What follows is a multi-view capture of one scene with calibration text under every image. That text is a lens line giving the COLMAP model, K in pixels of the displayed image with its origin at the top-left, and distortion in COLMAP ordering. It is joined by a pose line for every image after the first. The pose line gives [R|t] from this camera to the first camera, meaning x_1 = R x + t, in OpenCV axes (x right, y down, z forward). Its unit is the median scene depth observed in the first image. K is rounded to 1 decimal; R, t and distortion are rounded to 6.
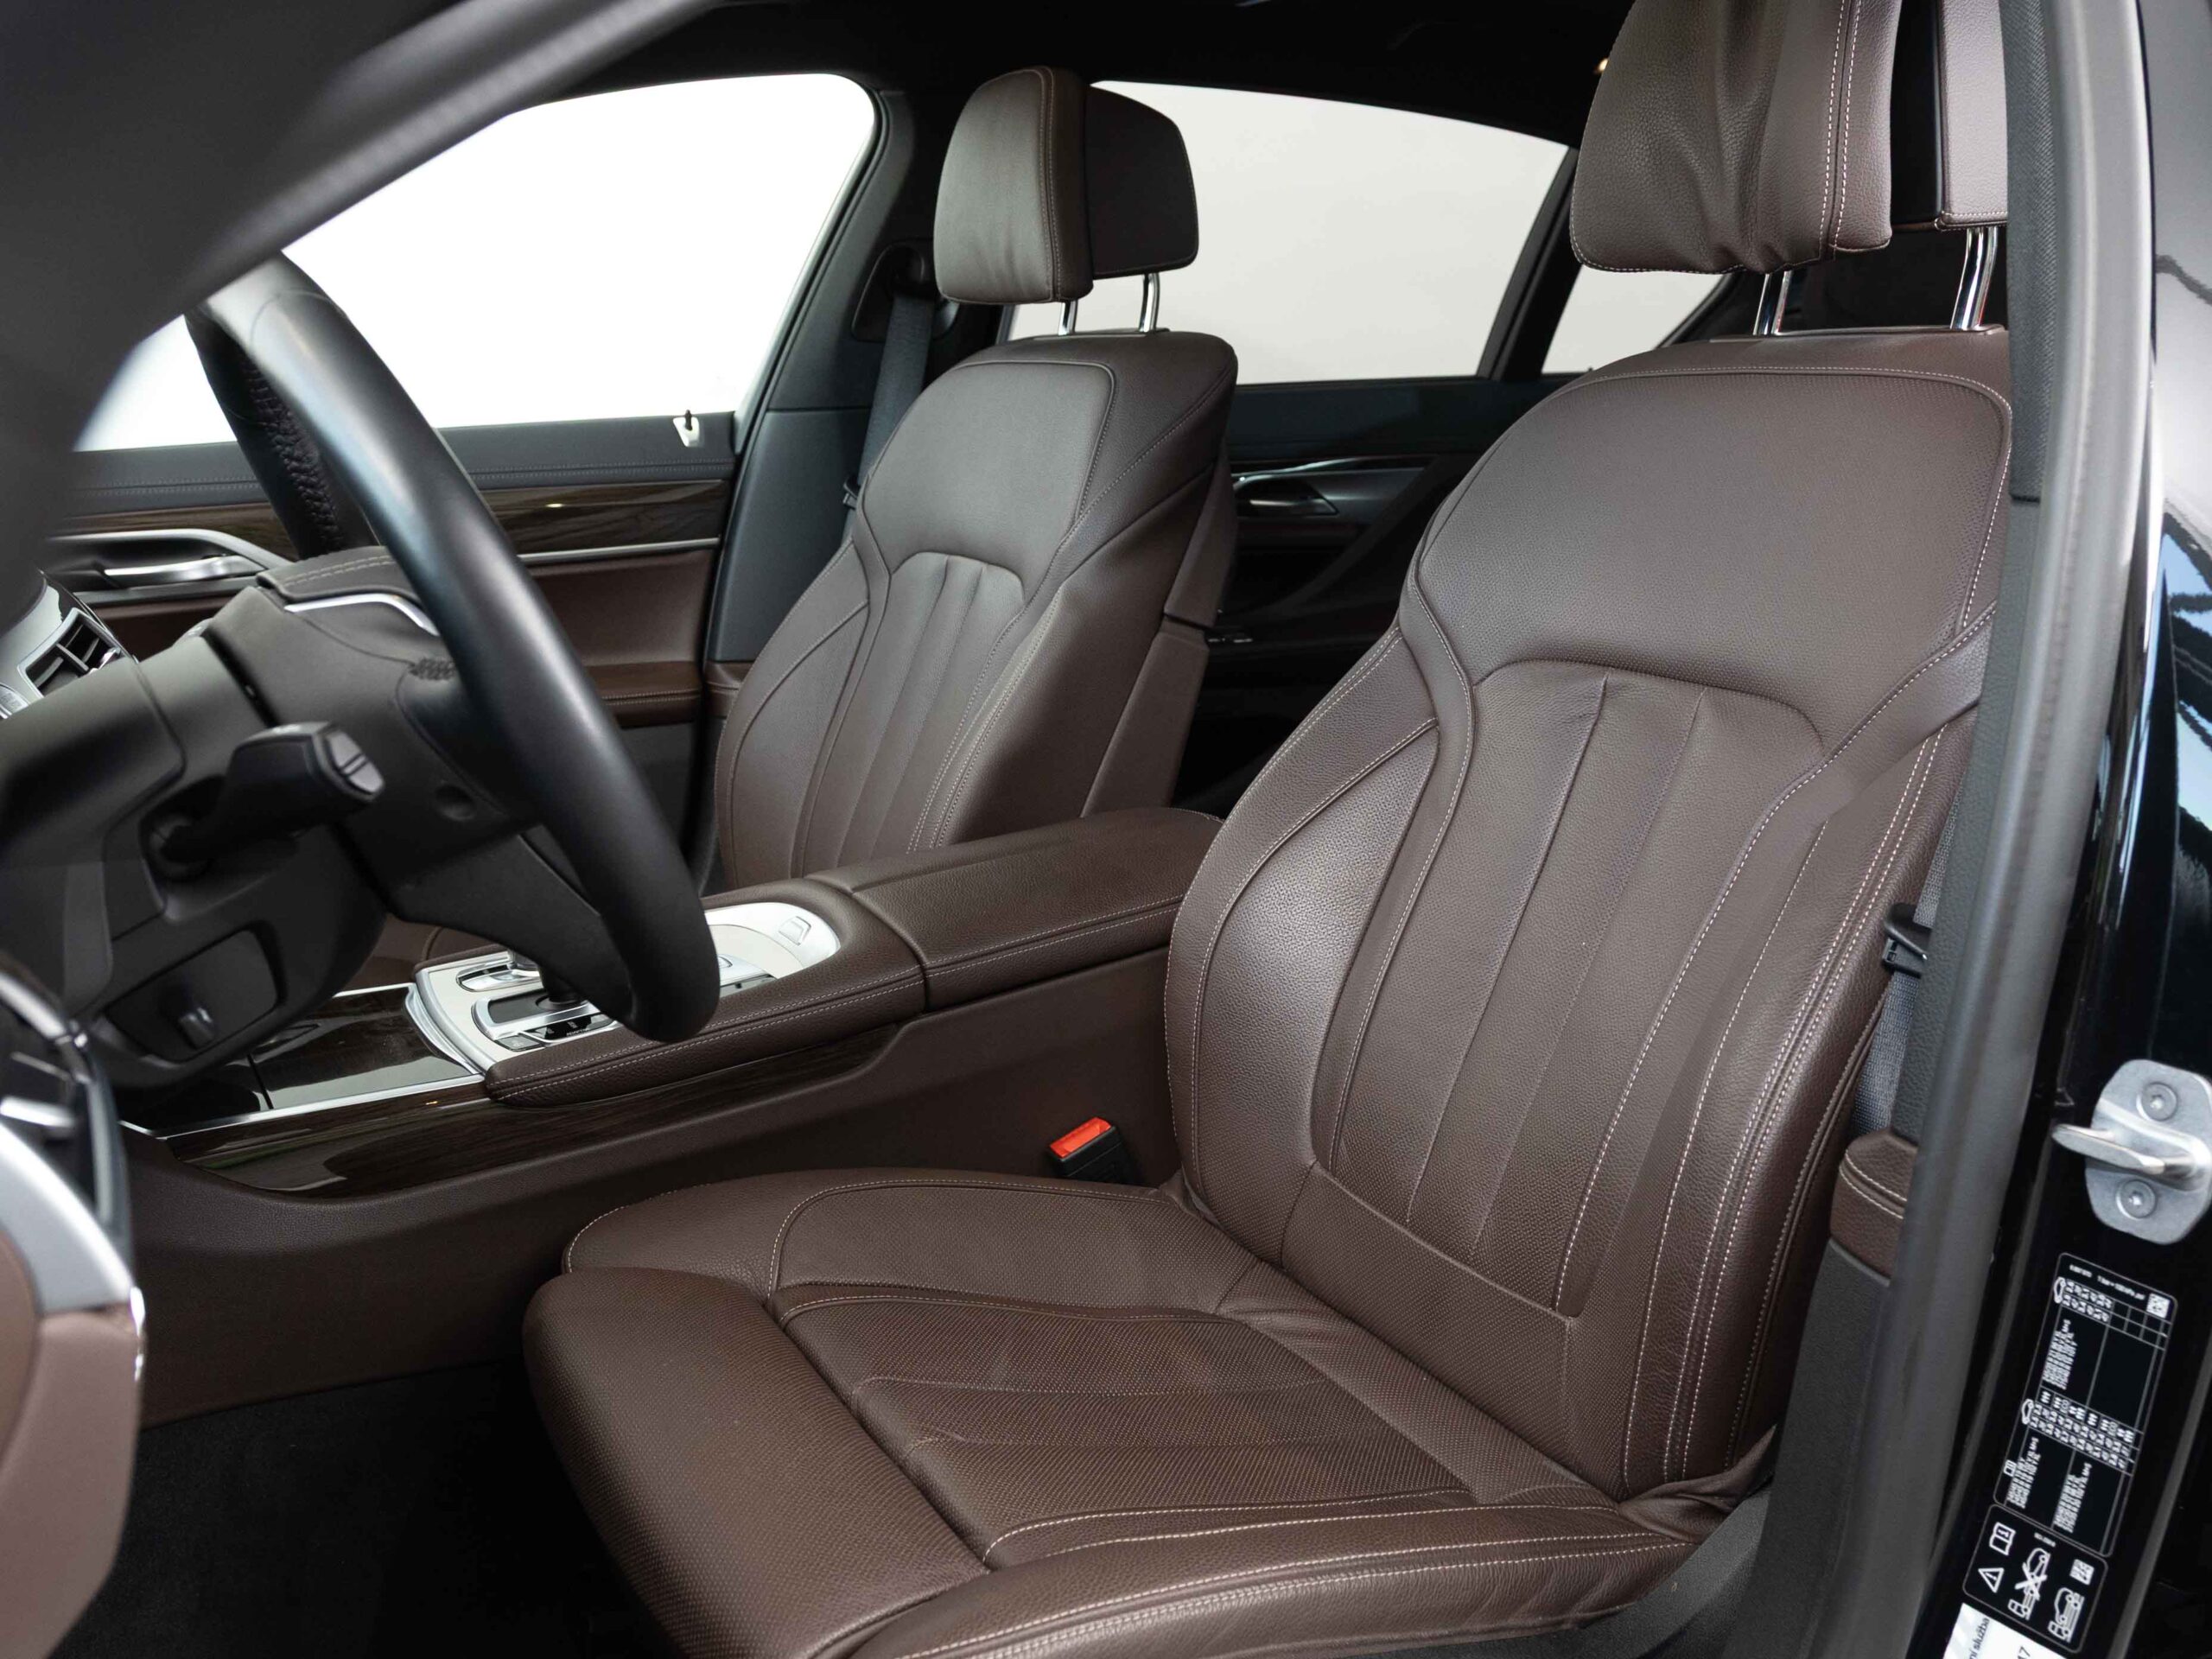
lens RADIAL K [[2021.4, 0, 1081.3], [0, 2021.4, 824.8], [0, 0, 1]] dist [0.004188, -0.002681]
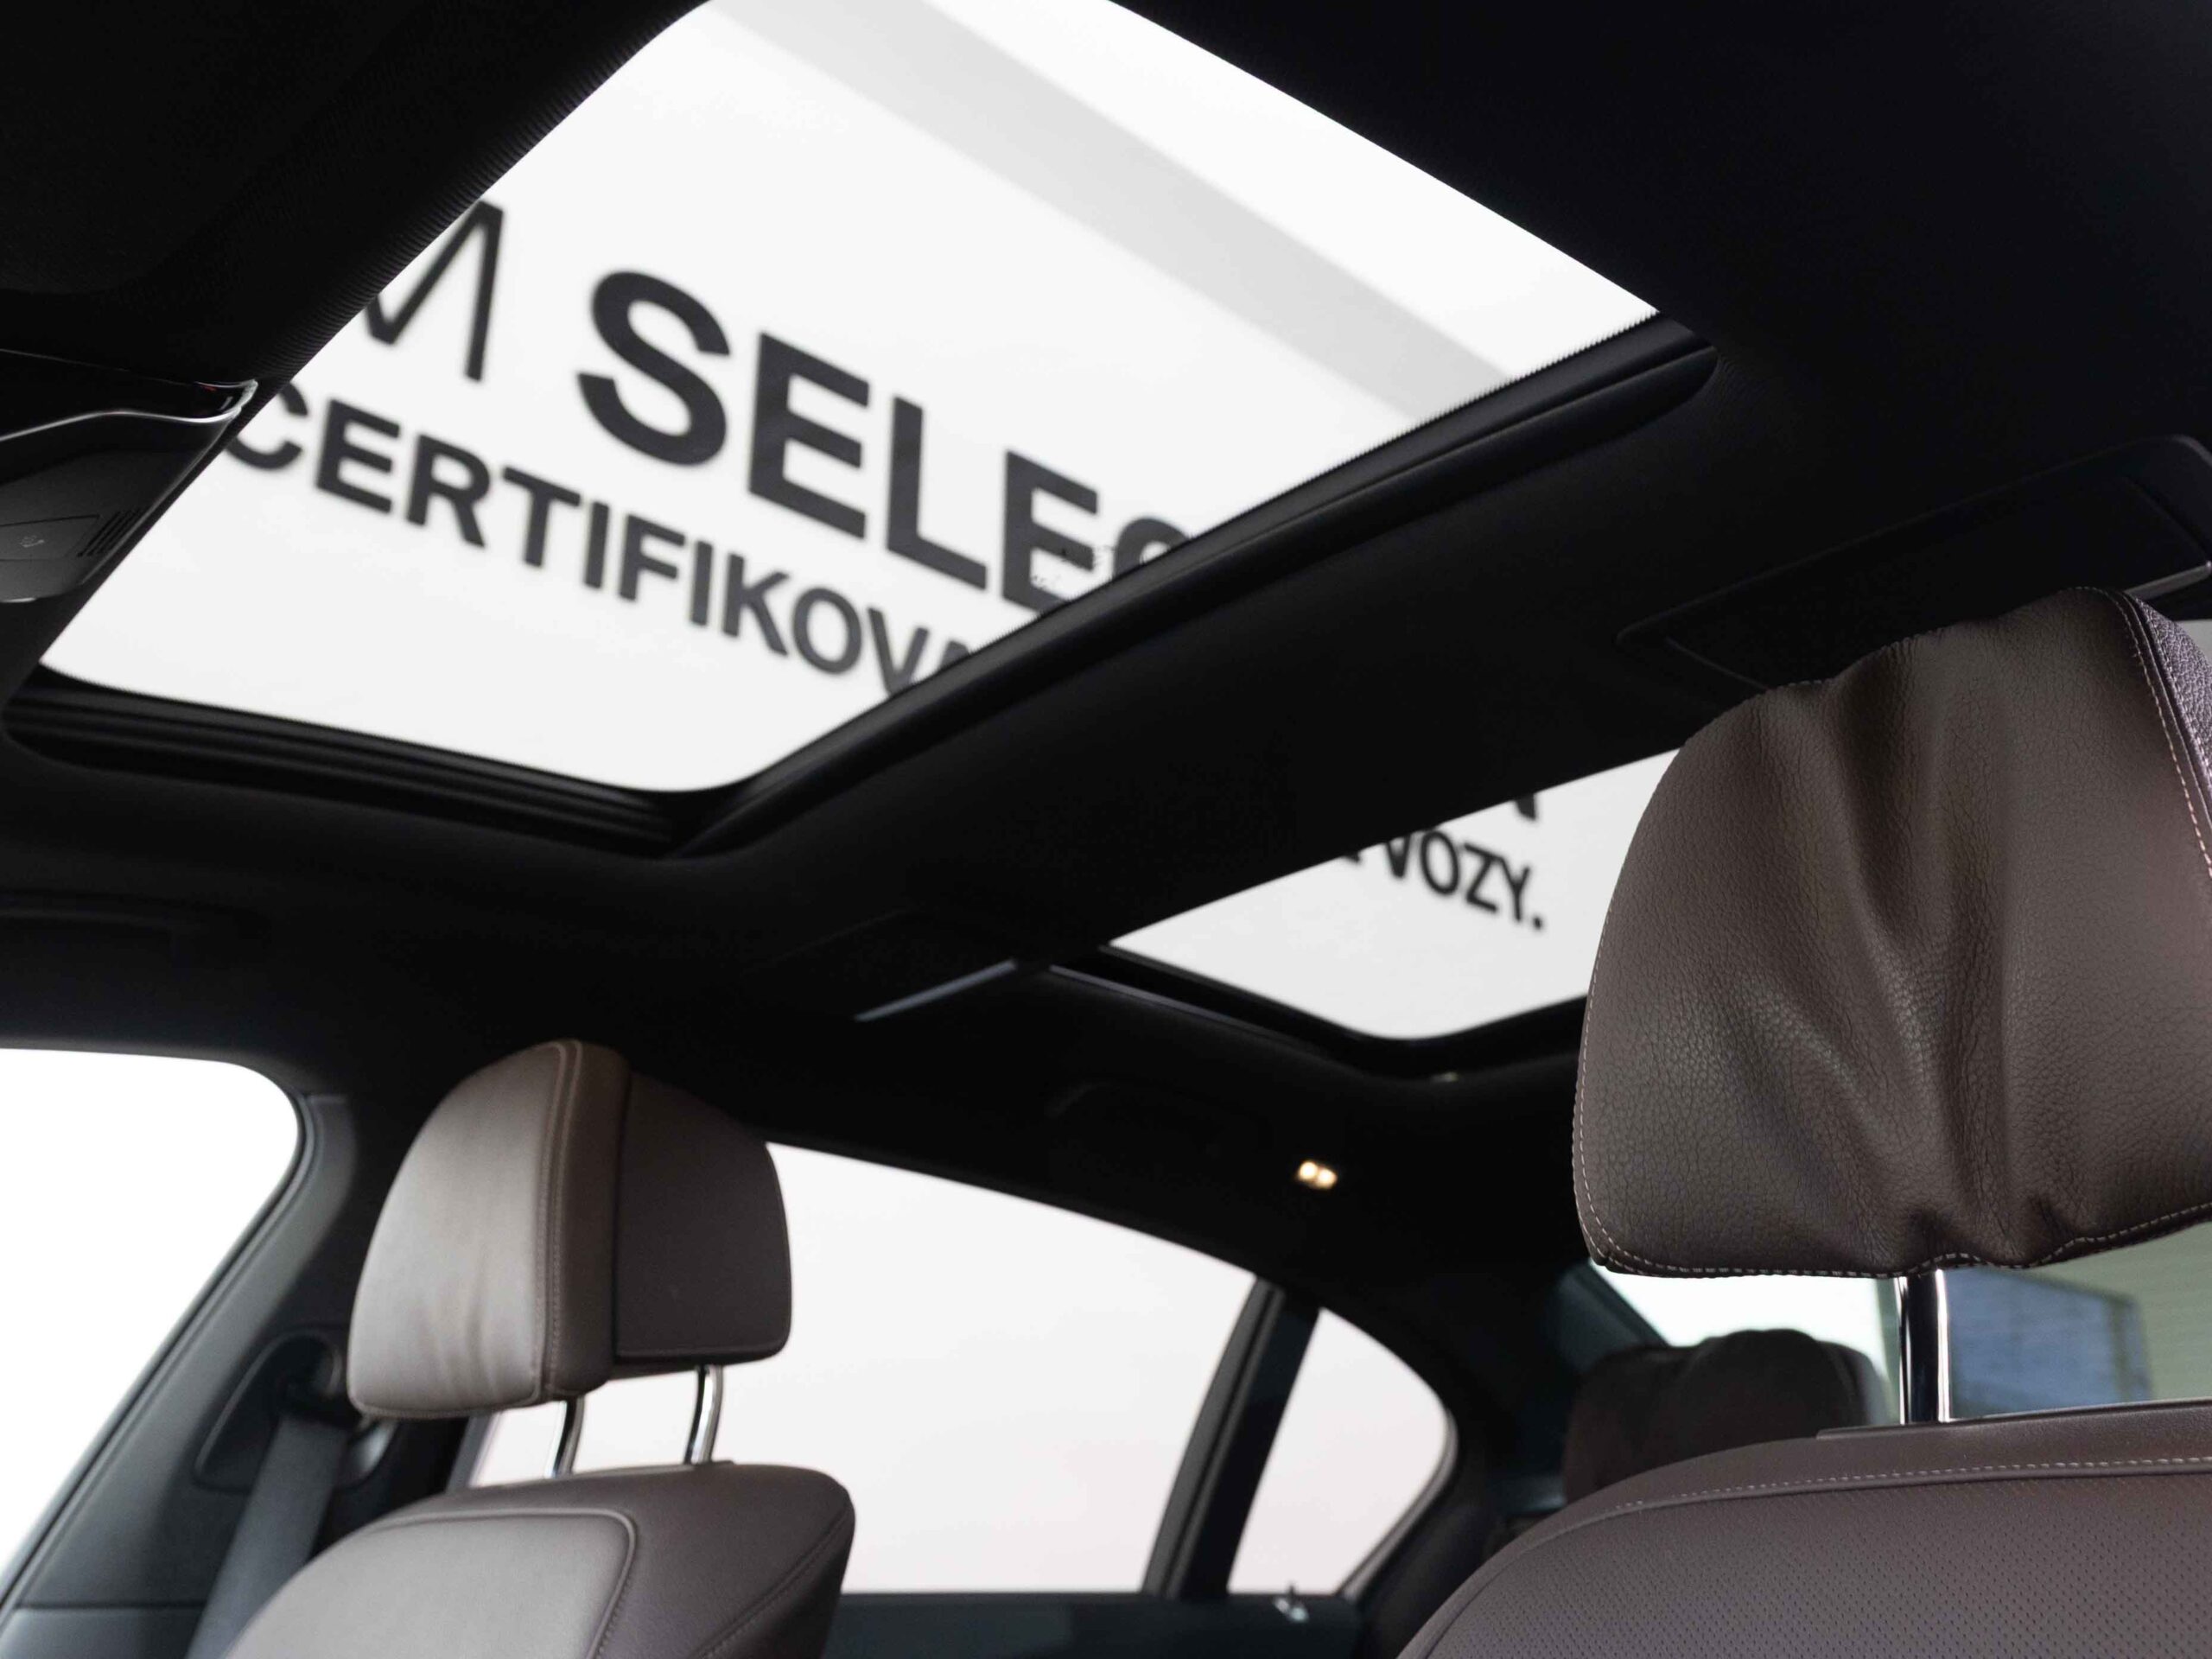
lens RADIAL K [[2021.4, 0, 1081.3], [0, 2021.4, 824.8], [0, 0, 1]] dist [0.004188, -0.002681]
pose [[0.973923, 0.100936, 0.203189, 0.002827], [0.032190, 0.825050, -0.564143, -0.059692], [-0.224584, 0.555972, 0.800286, 0.391834]]
